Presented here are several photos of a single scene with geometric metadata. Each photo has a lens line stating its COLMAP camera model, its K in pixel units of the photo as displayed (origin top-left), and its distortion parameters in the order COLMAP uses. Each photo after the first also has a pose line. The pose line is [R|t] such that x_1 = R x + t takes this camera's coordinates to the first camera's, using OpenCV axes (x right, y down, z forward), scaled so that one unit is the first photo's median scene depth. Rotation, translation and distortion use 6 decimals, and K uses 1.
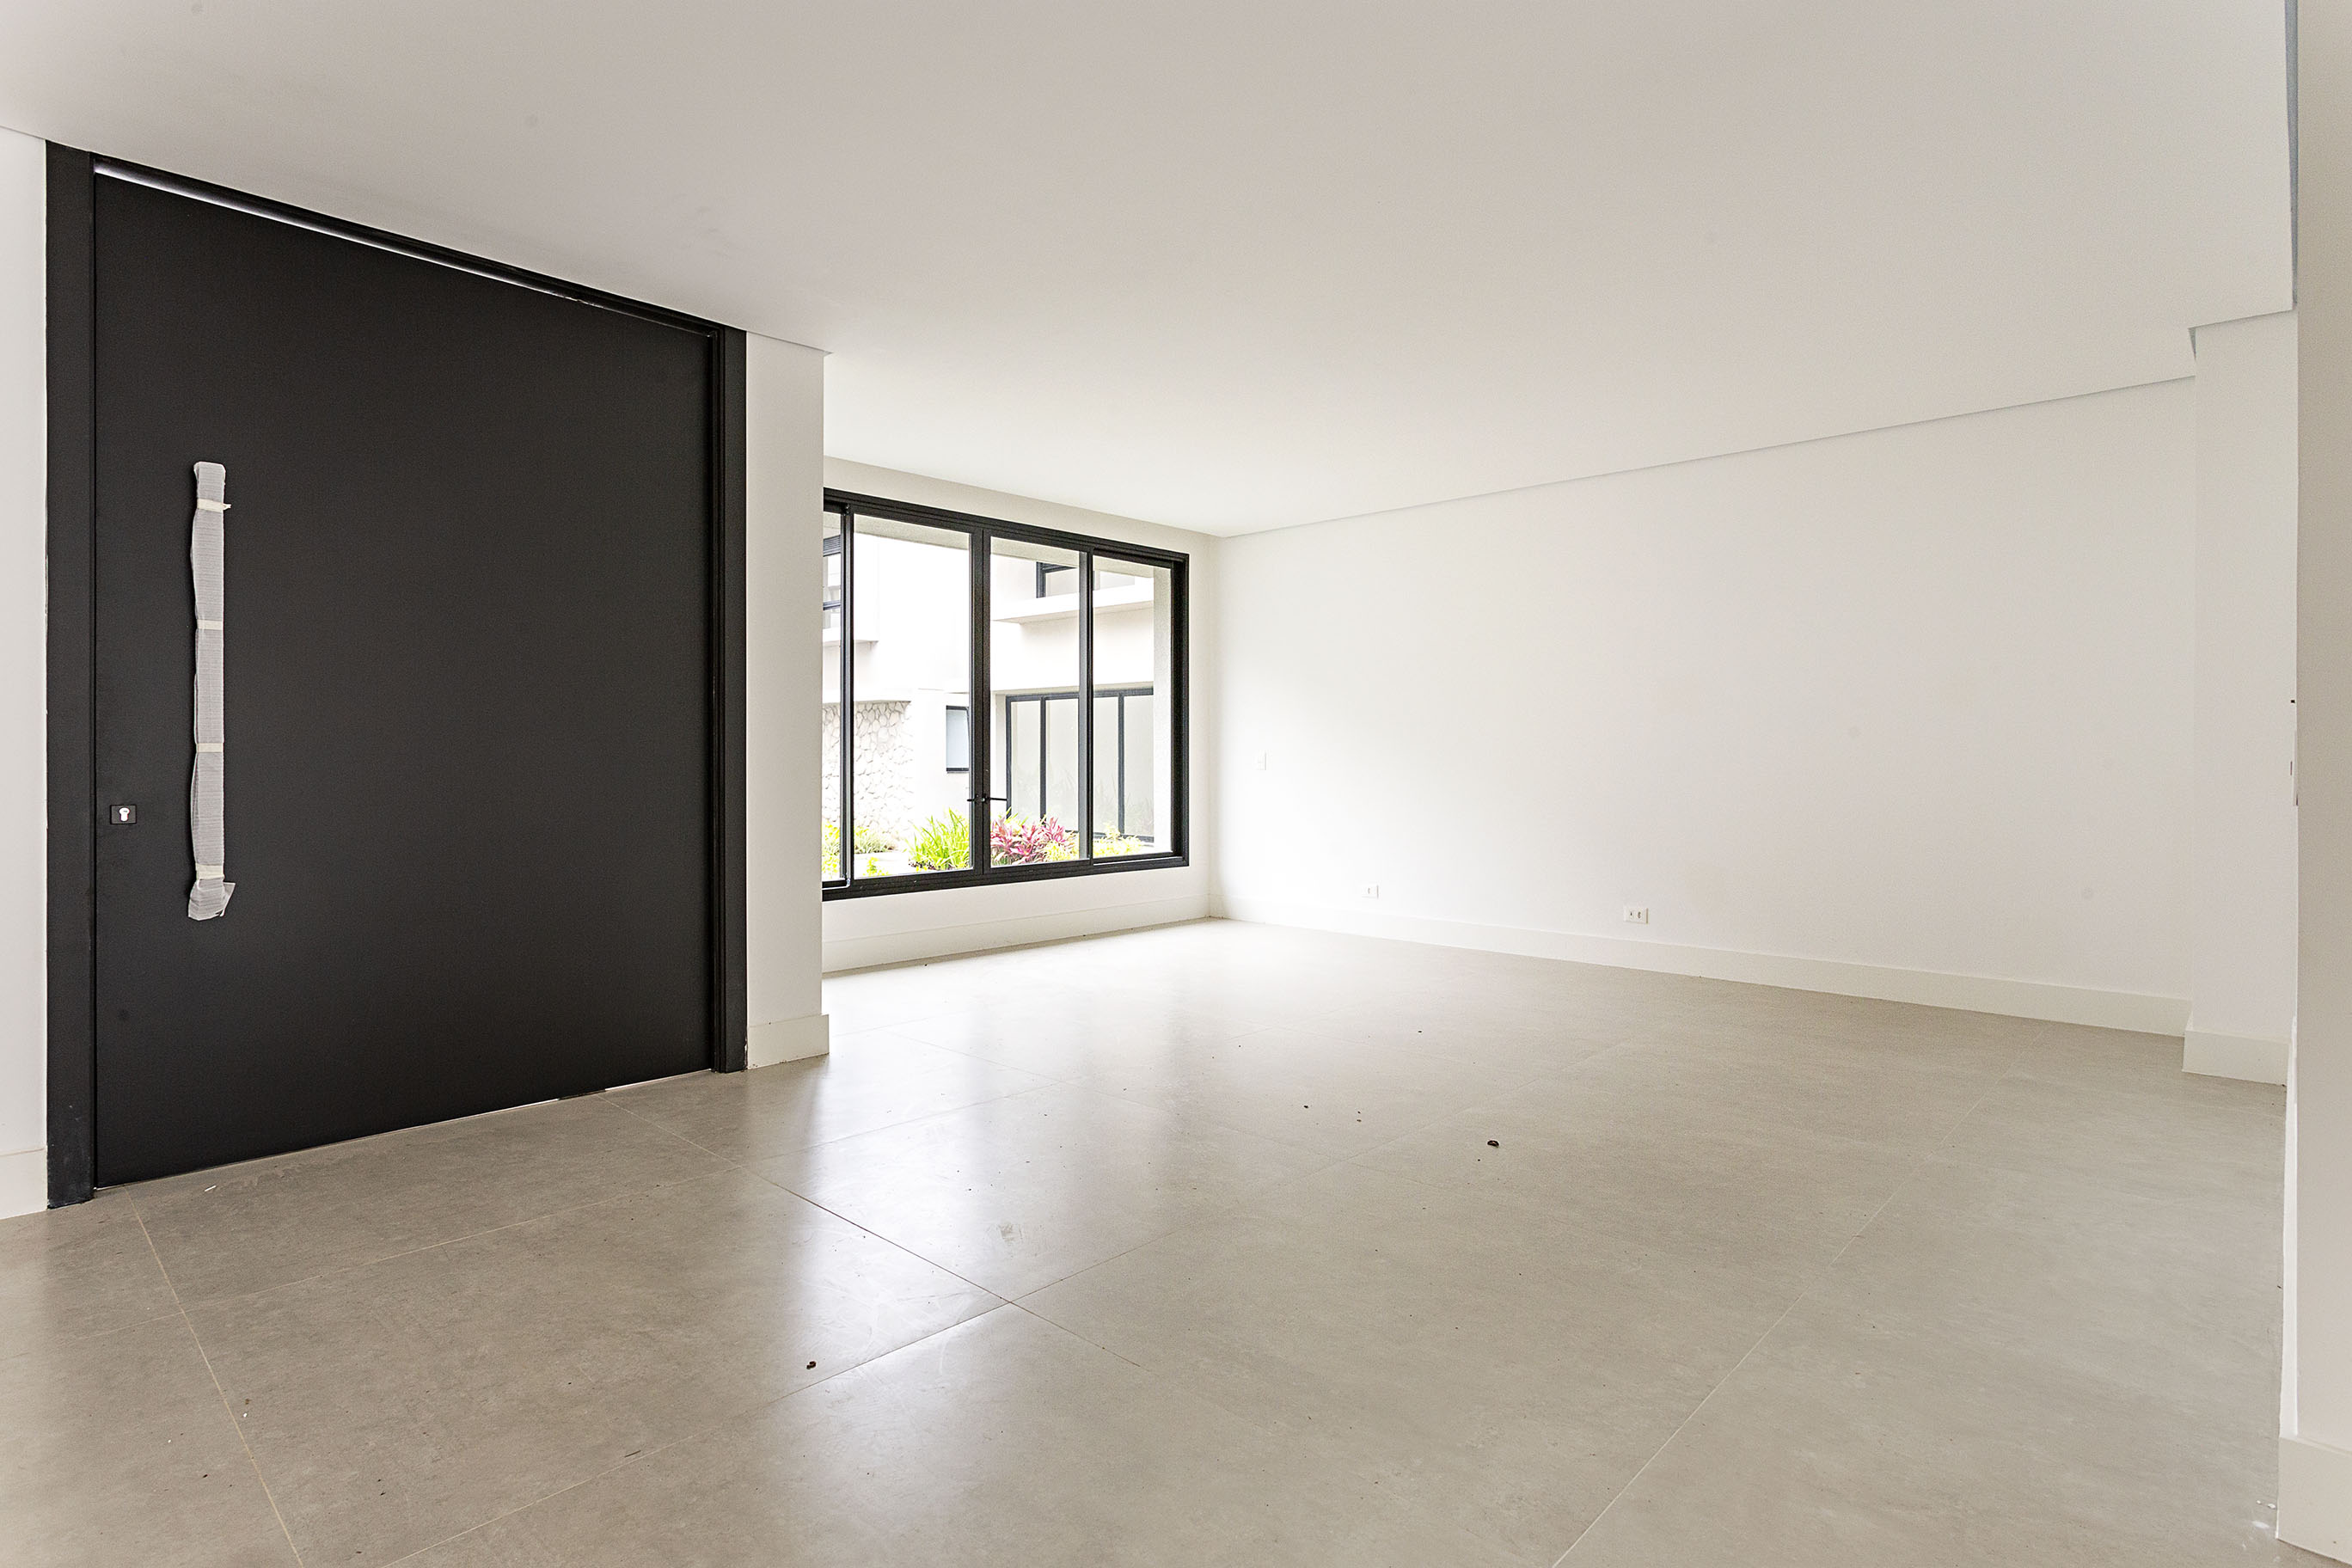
lens RADIAL K [[1202.3, 0, 1185.9], [0, 1202.3, 768.2], [0, 0, 1]] dist [-0.002108, 0.001258]
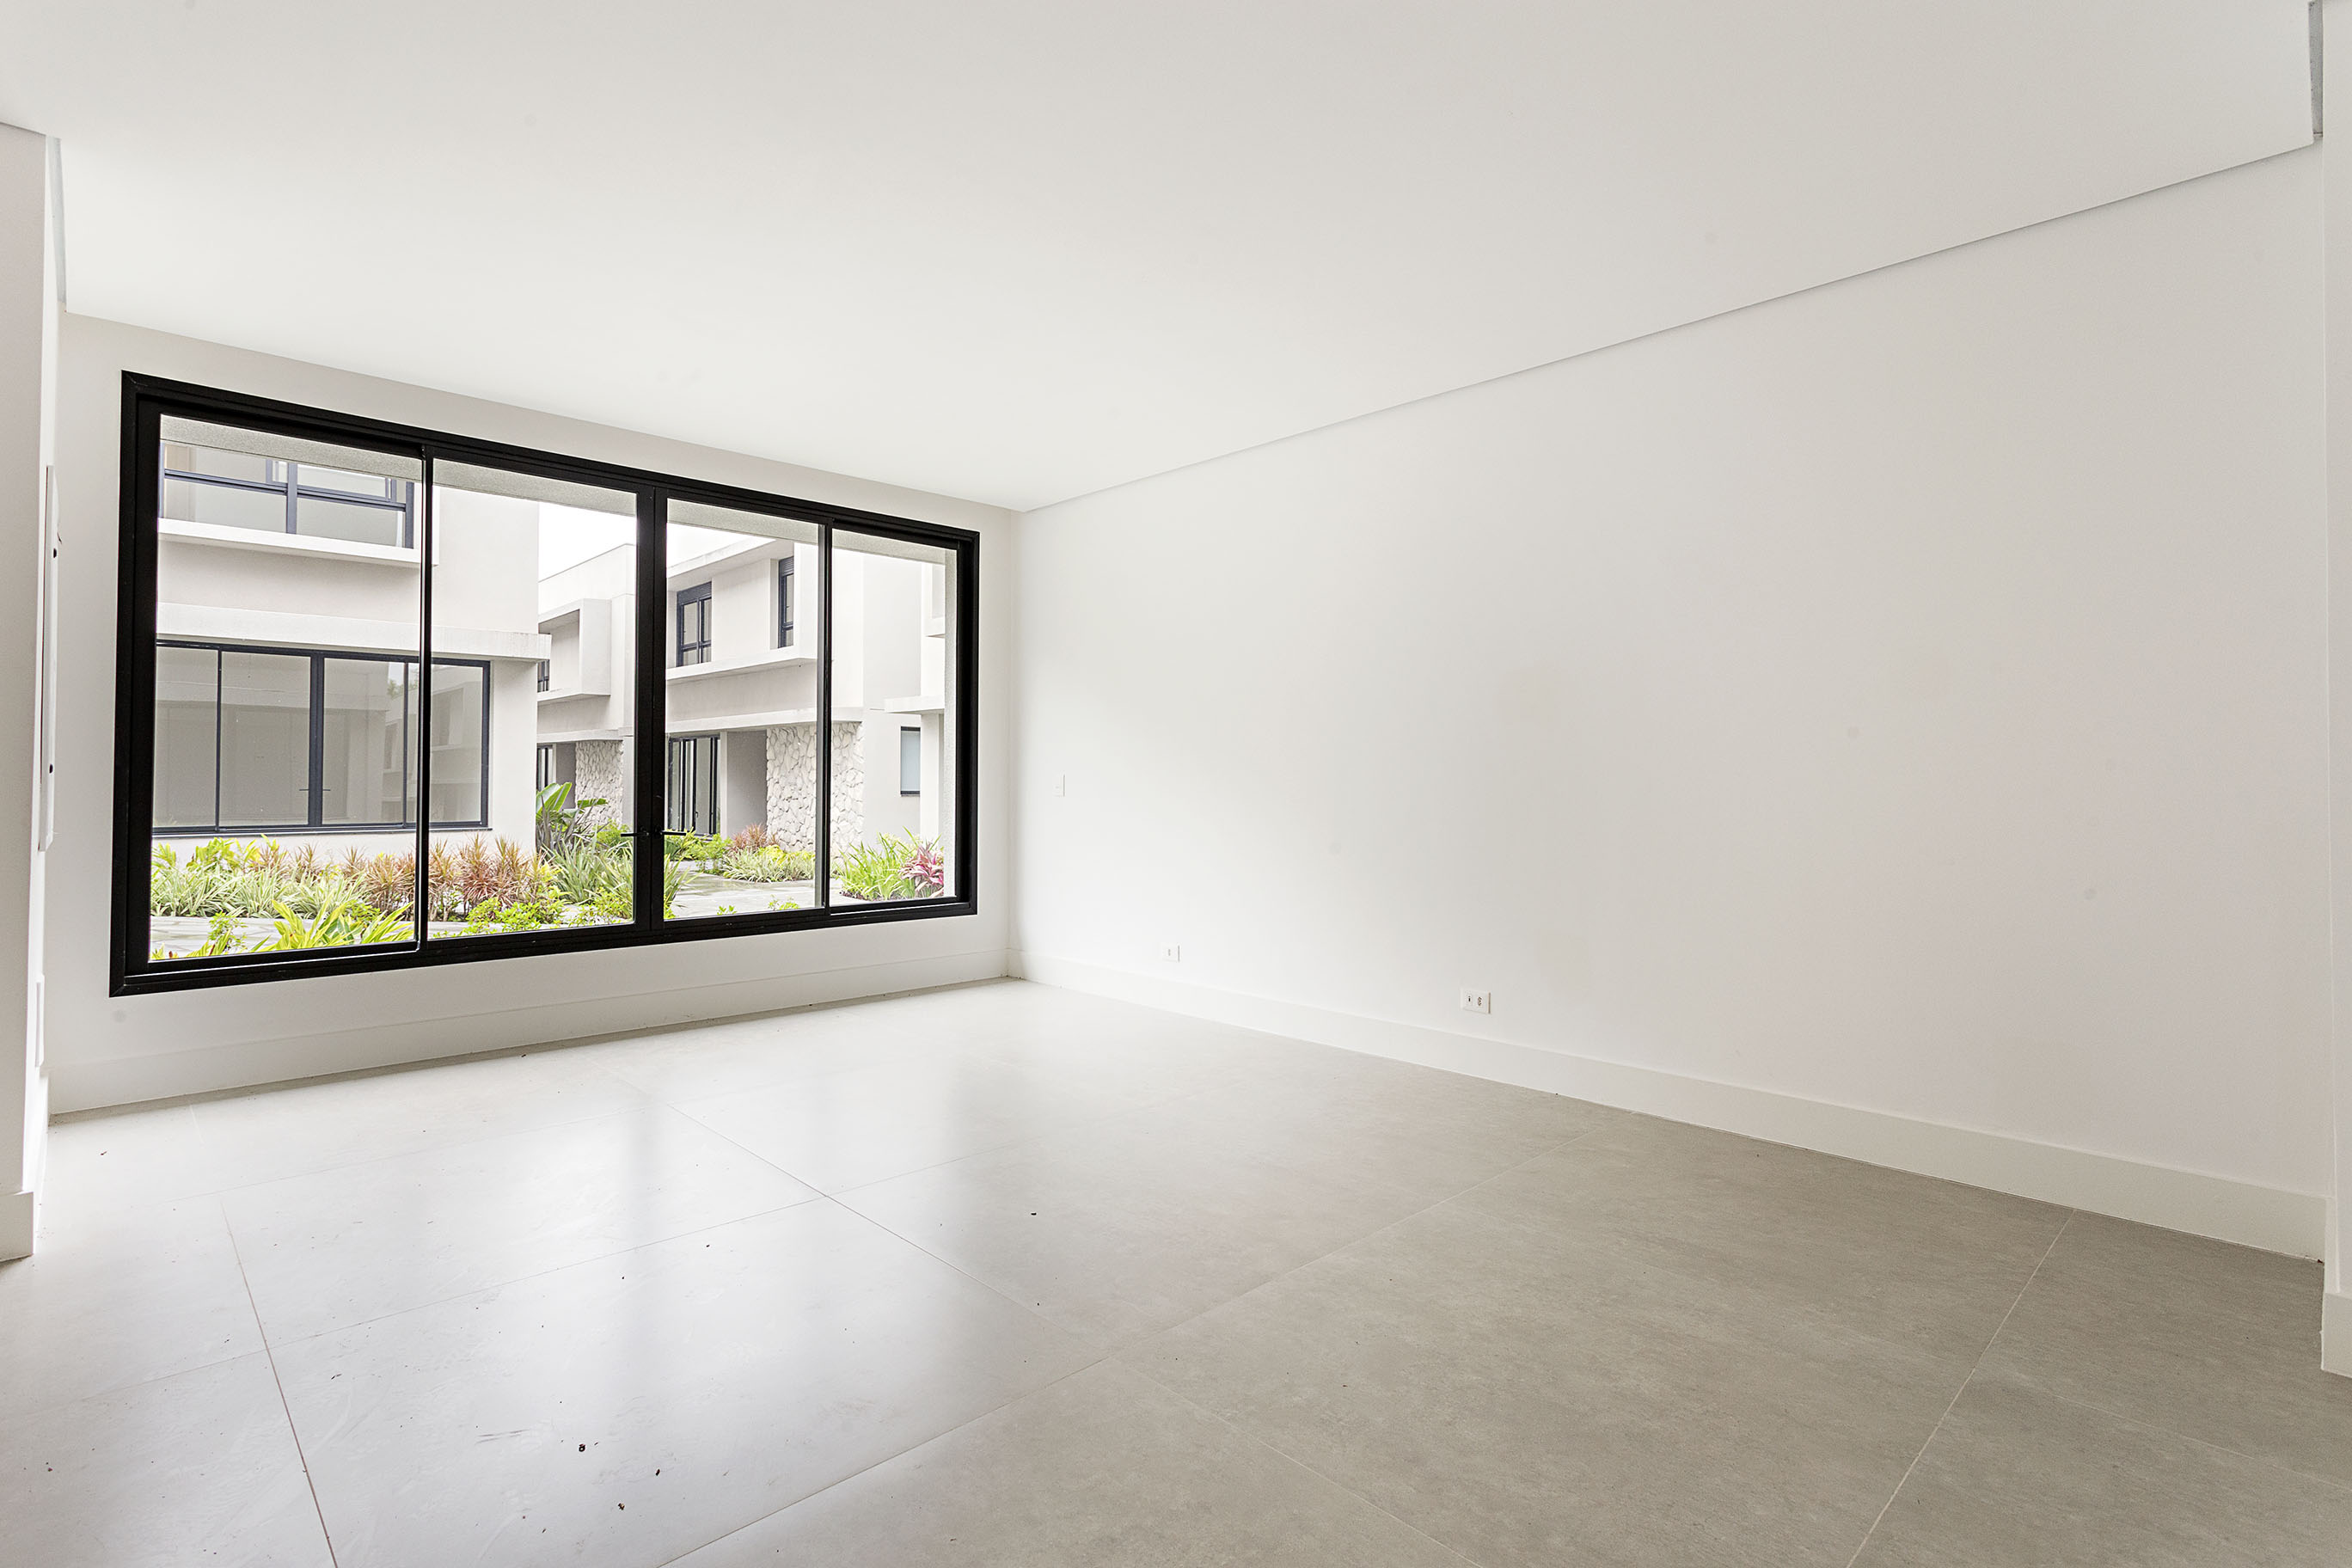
lens RADIAL K [[1145.3, 0, 1178.3], [0, 1145.3, 782.7], [0, 0, 1]] dist [0.041872, 0.000697]
pose [[0.997774, 0.003124, -0.066613, 0.211377], [-0.003604, 0.999968, -0.007095, -0.003174], [0.066588, 0.007319, 0.997754, 0.259180]]
